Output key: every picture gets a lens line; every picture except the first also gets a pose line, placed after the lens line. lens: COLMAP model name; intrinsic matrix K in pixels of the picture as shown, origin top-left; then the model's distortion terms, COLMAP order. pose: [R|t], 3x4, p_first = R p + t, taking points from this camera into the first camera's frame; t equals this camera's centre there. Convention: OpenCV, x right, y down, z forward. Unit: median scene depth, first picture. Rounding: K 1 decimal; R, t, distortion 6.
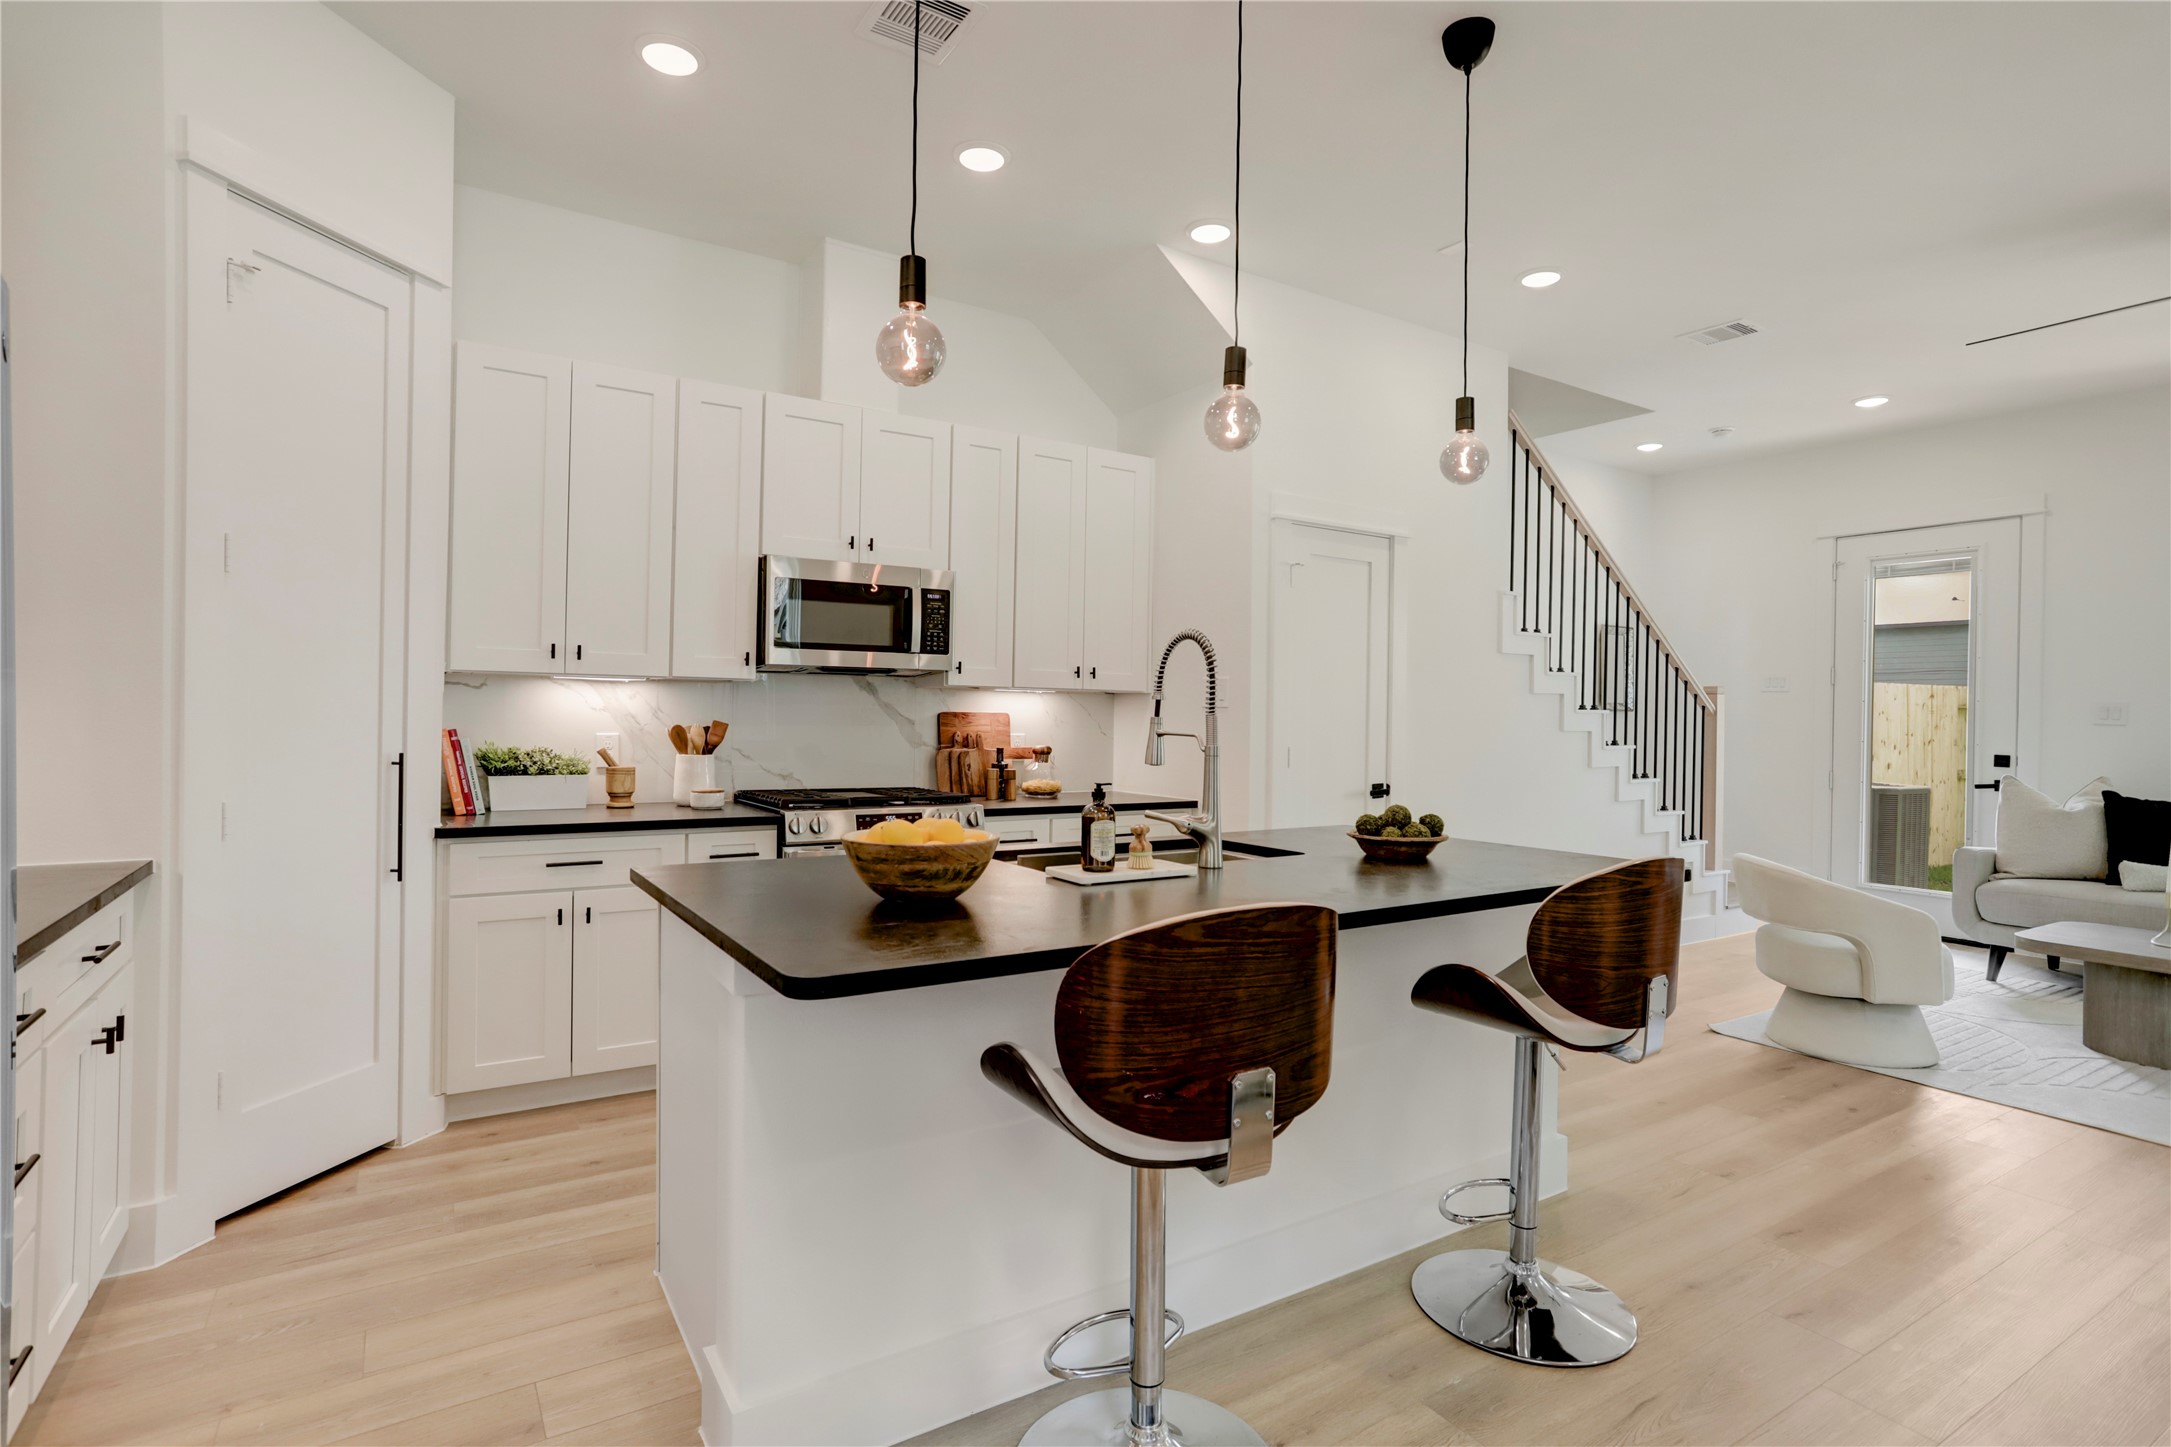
lens RADIAL K [[1065.3, 0, 1045.9], [0, 1065.3, 727.1], [0, 0, 1]] dist [-0.052220, 0.031263]
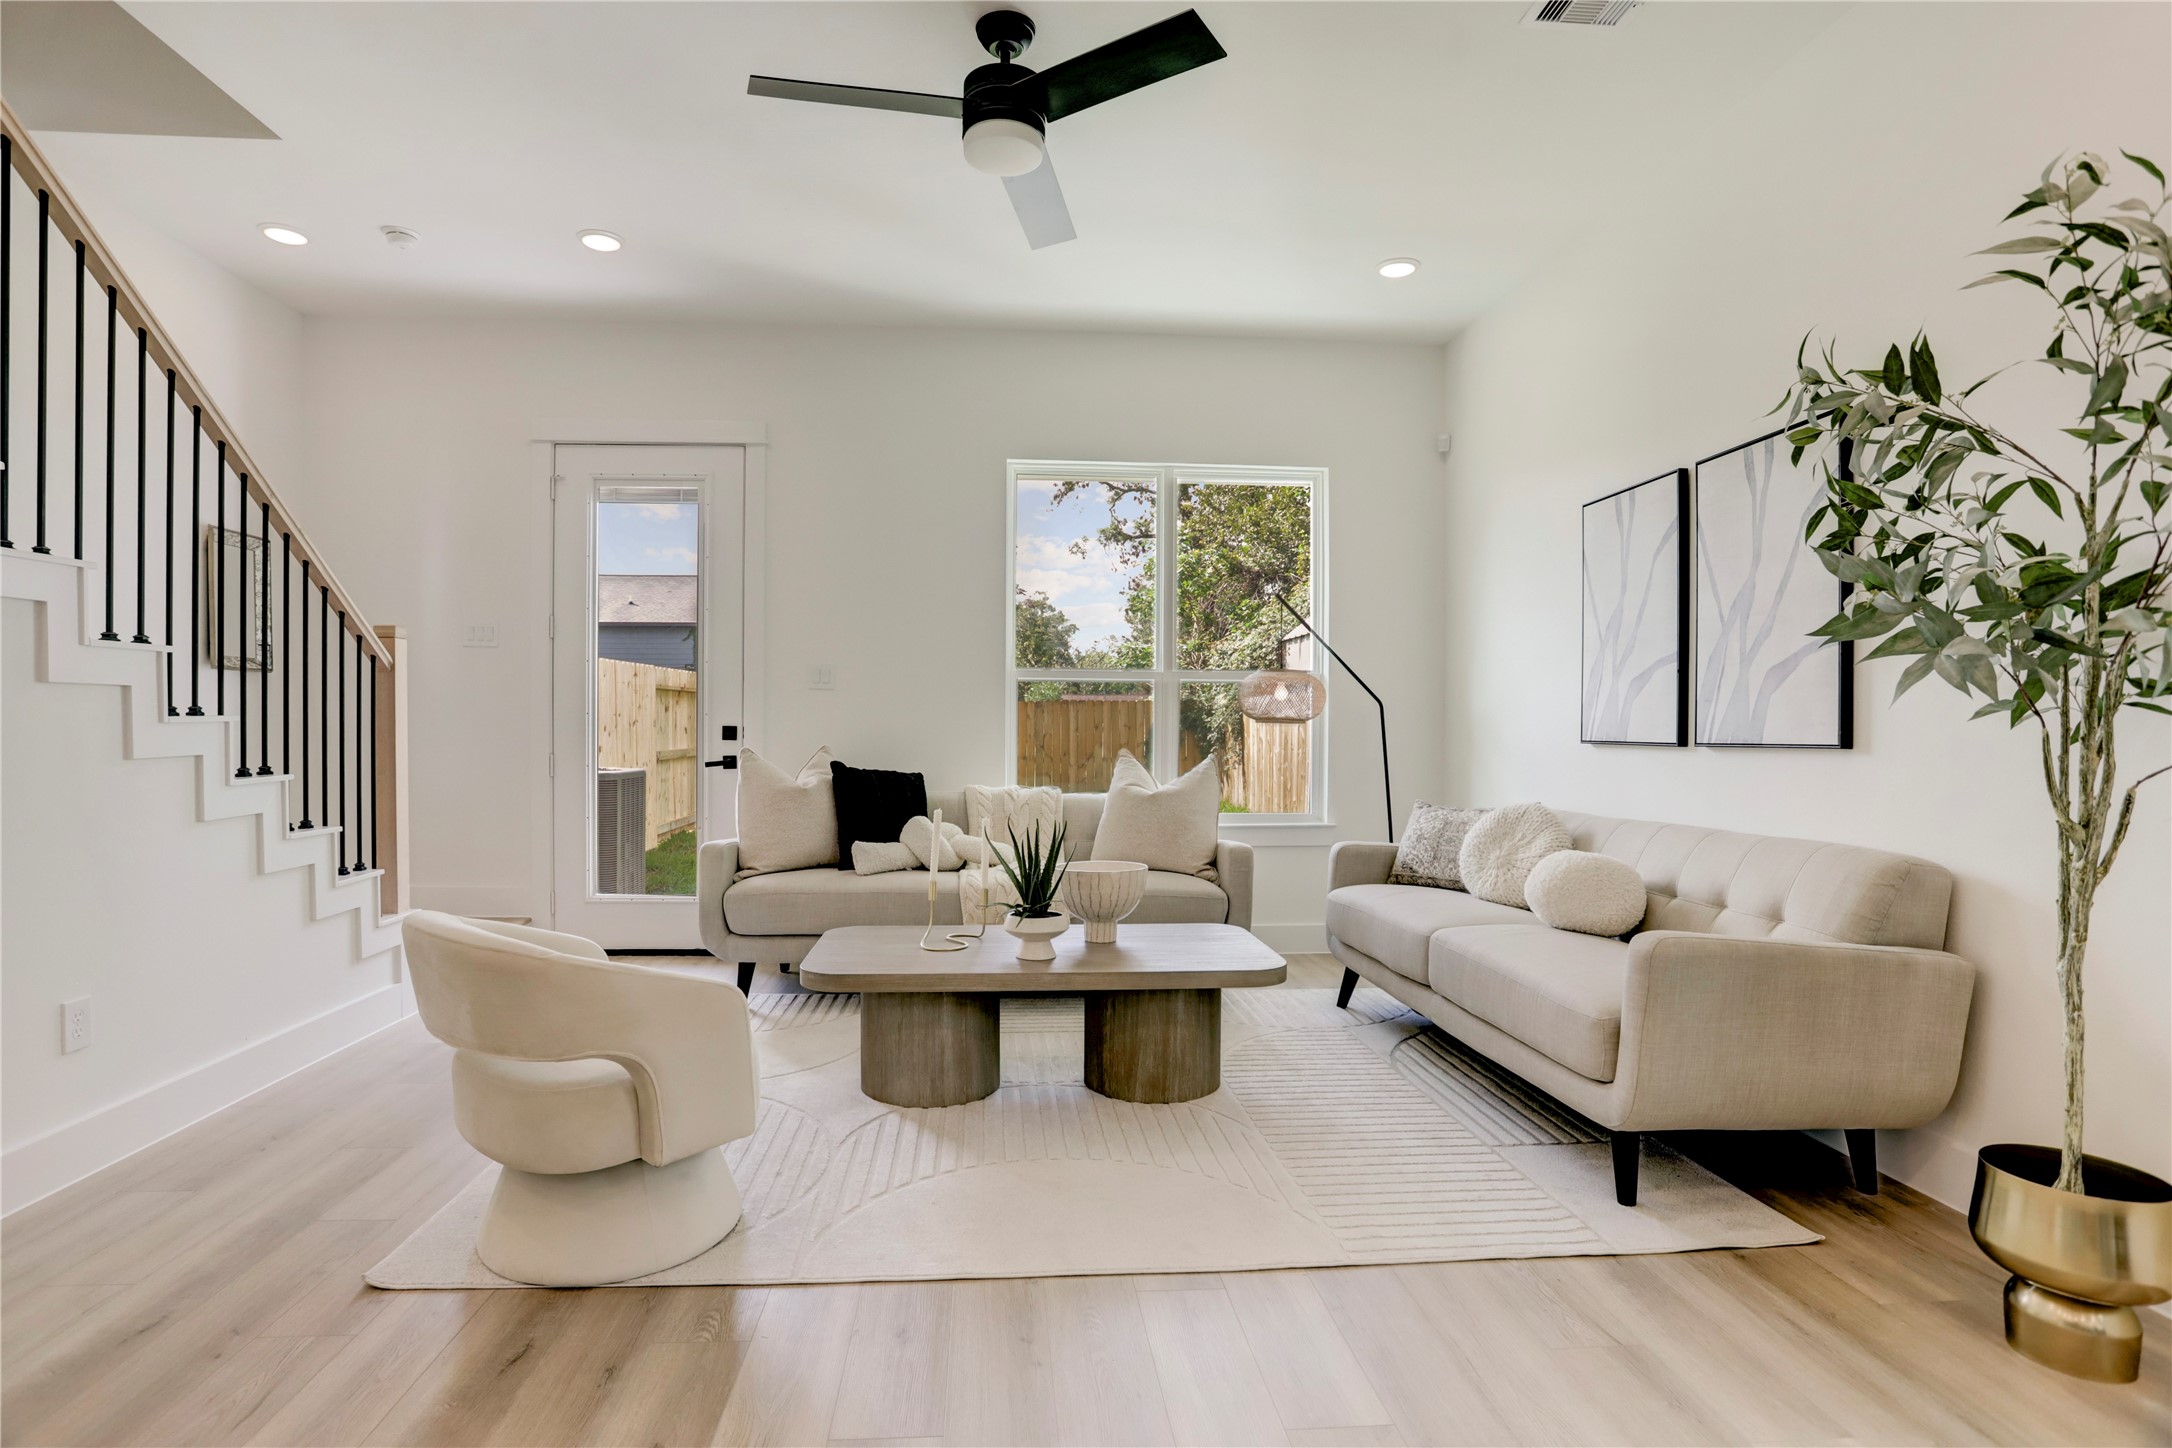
lens RADIAL K [[1065.8, 0, 1046.4], [0, 1065.8, 727.7], [0, 0, 1]] dist [-0.052220, 0.031263]
pose [[0.453740, -0.013142, 0.891037, 0.262365], [0.011717, 0.999893, 0.008781, 0.023193], [-0.891057, 0.006456, 0.453845, 0.373659]]
